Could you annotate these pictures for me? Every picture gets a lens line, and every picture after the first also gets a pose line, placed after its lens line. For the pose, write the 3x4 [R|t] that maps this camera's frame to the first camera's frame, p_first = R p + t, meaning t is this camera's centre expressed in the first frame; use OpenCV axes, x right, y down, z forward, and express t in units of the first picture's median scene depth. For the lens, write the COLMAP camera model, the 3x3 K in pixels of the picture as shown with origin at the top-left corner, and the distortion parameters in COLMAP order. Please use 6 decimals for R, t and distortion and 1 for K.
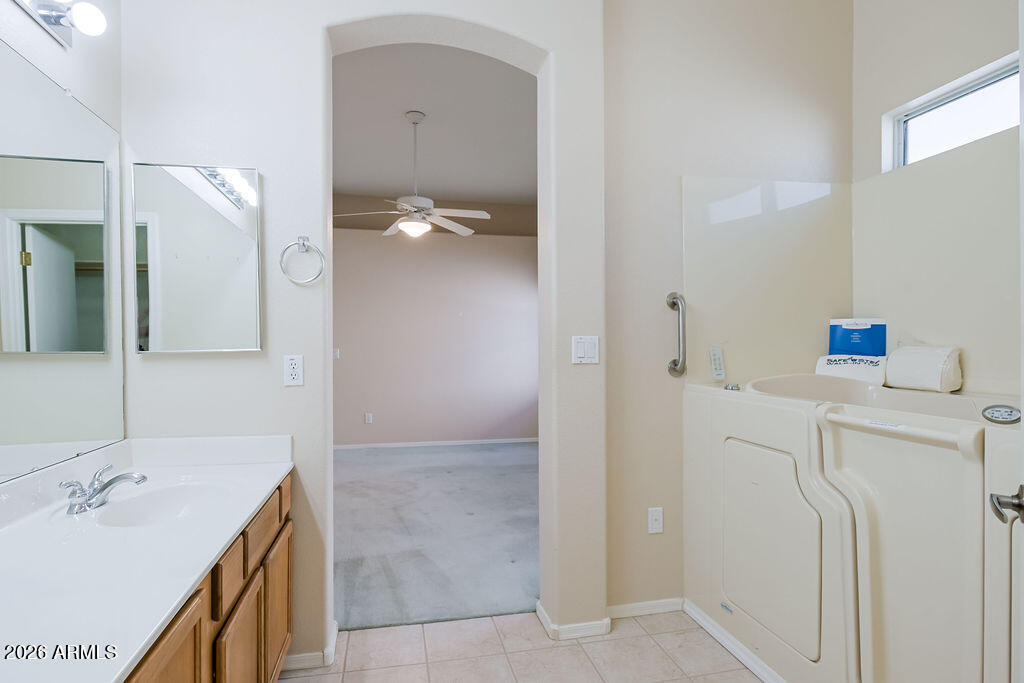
lens RADIAL K [[545.5, 0, 511.3], [0, 545.5, 343.3], [0, 0, 1]] dist [-0.000694, -0.002101]
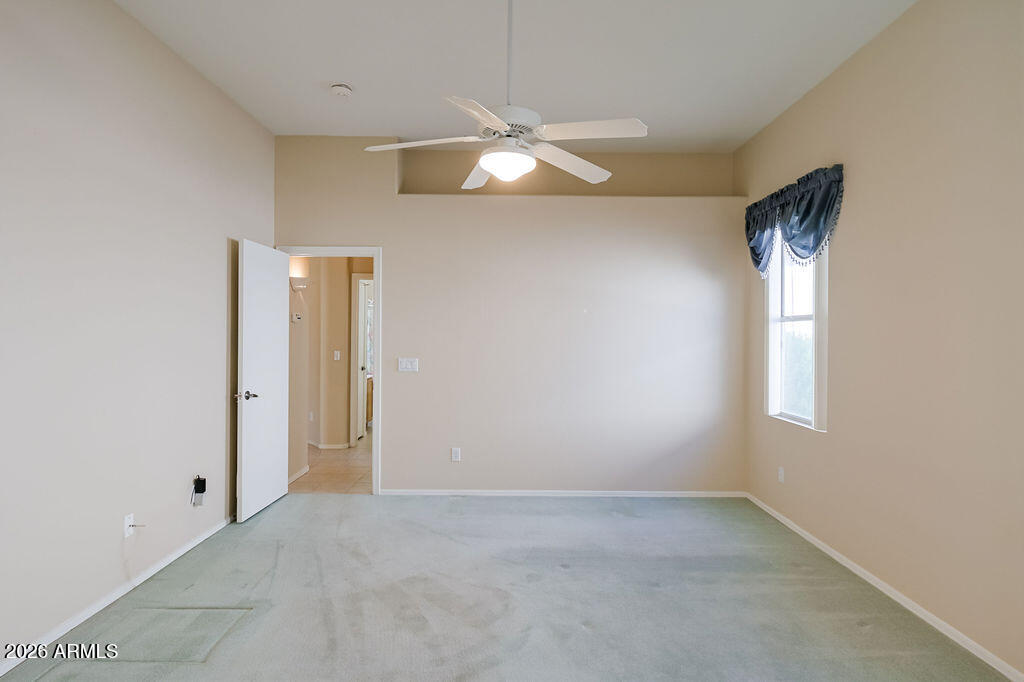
lens RADIAL K [[545.5, 0, 513.3], [0, 545.5, 338.1], [0, 0, 1]] dist [-0.000694, -0.002101]
pose [[0.976759, 0.010129, -0.214101, -0.045929], [-0.009331, 0.999945, 0.004737, -0.030730], [0.214137, -0.002629, 0.976800, 0.429881]]
